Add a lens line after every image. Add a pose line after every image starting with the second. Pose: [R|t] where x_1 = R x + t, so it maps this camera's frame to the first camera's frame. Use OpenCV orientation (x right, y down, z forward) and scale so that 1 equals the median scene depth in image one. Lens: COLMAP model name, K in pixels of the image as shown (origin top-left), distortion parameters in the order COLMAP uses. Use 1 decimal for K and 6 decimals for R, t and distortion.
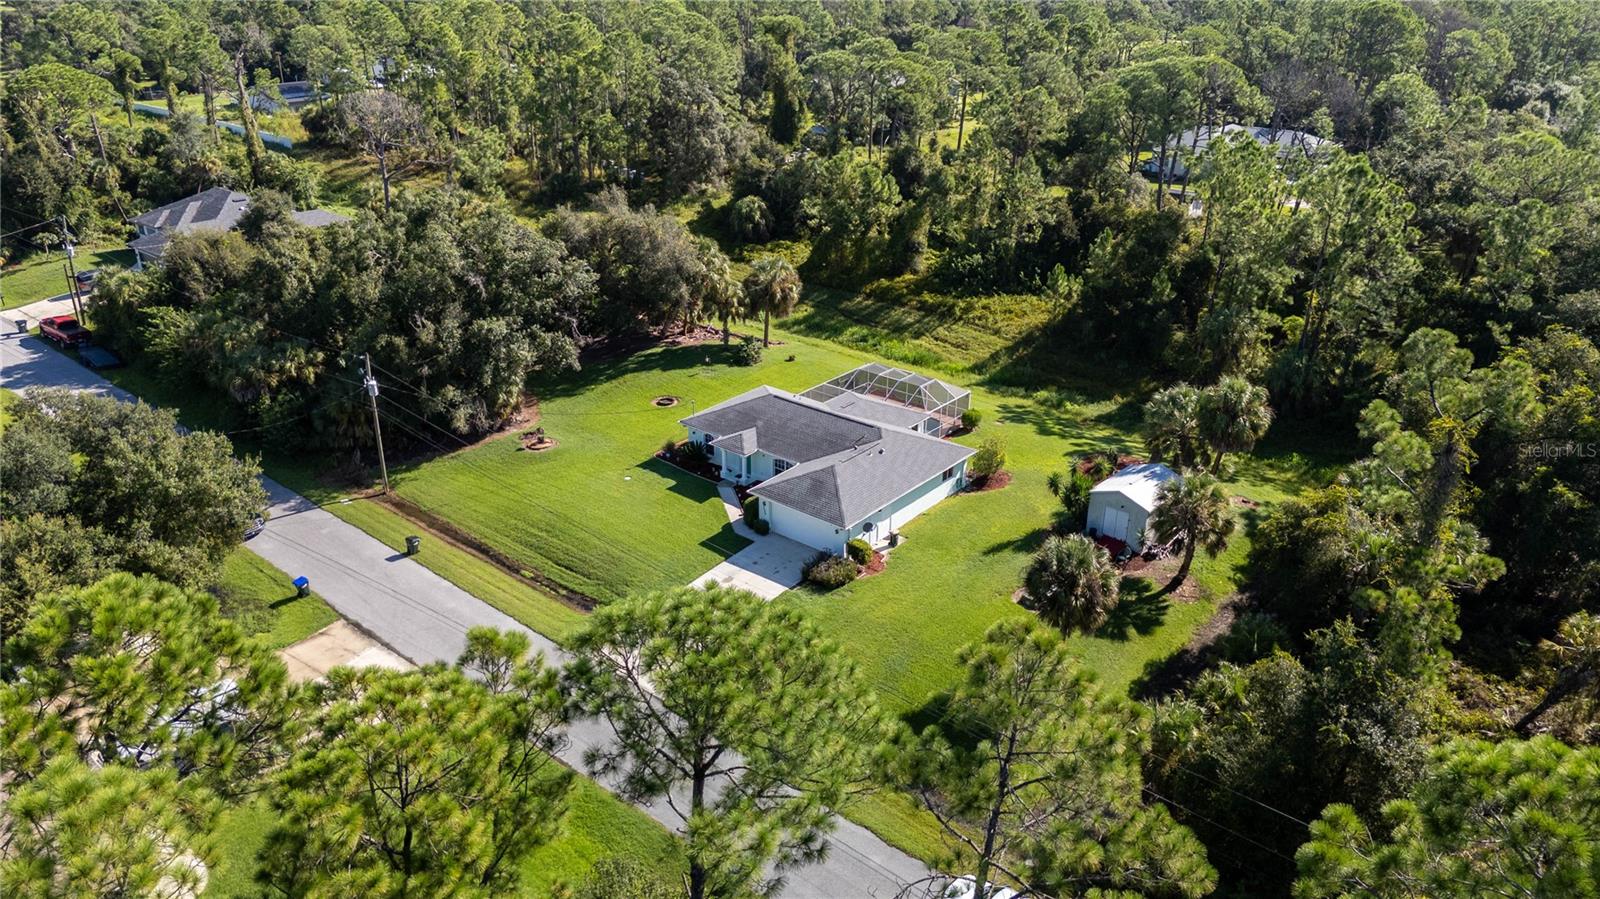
lens RADIAL K [[1165.1, 0, 800.0], [0, 1165.1, 449.5], [0, 0, 1]] dist [0.084074, -0.097777]
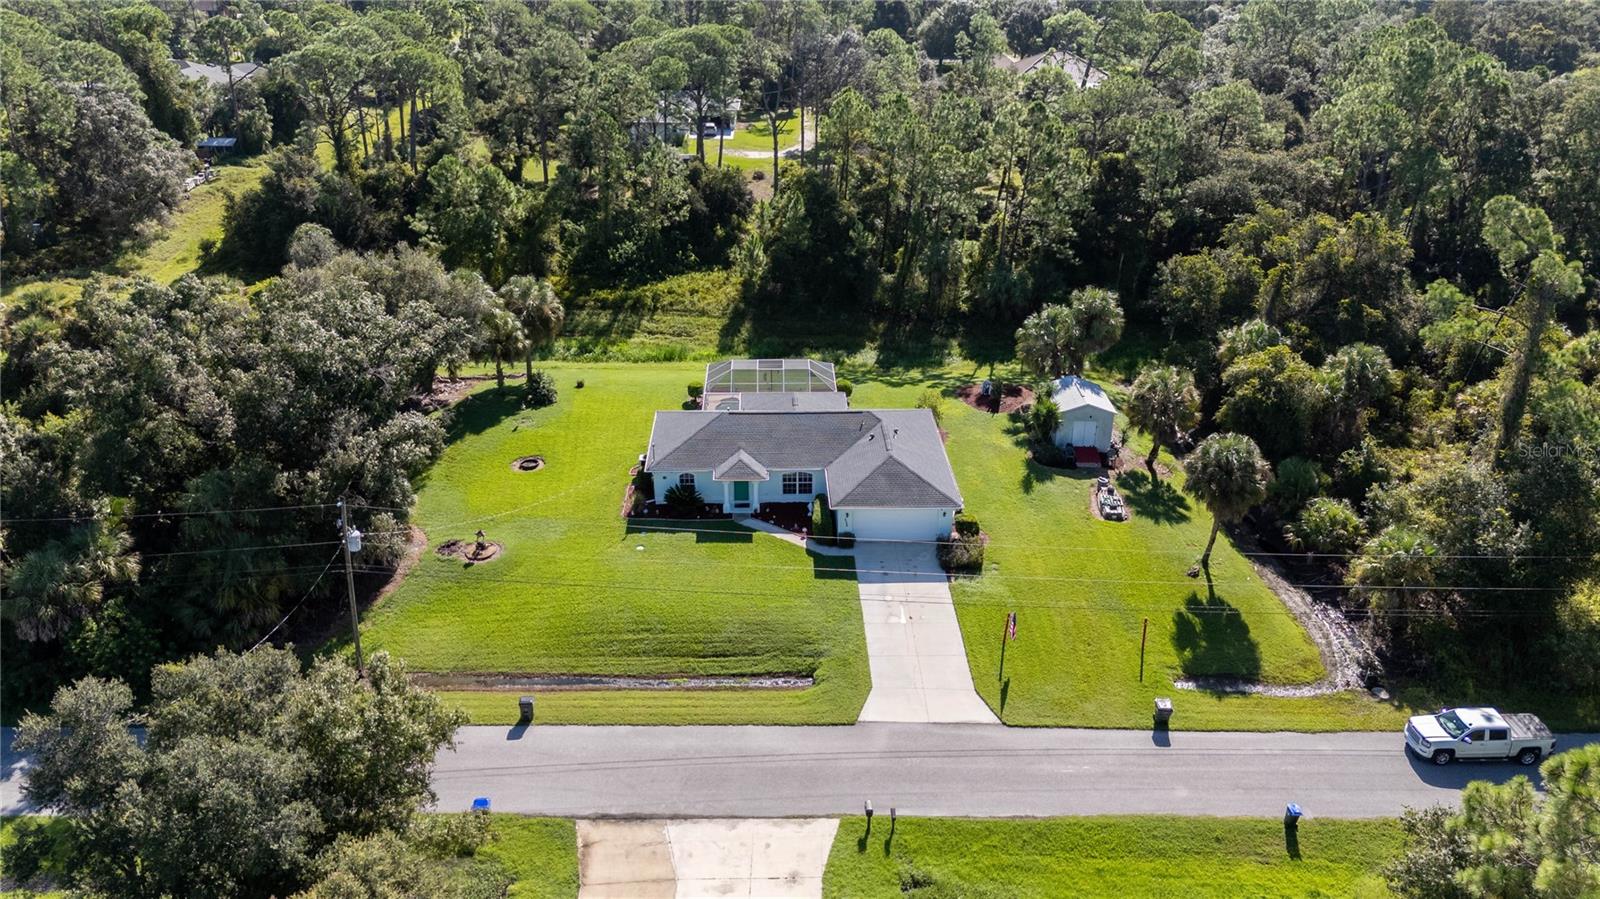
lens RADIAL K [[1165.1, 0, 800.0], [0, 1165.1, 449.5], [0, 0, 1]] dist [0.084074, -0.097777]
pose [[0.748074, -0.279507, 0.601881, -0.473976], [0.267942, 0.956975, 0.111386, -0.092519], [-0.607118, 0.077944, 0.790780, 0.211933]]
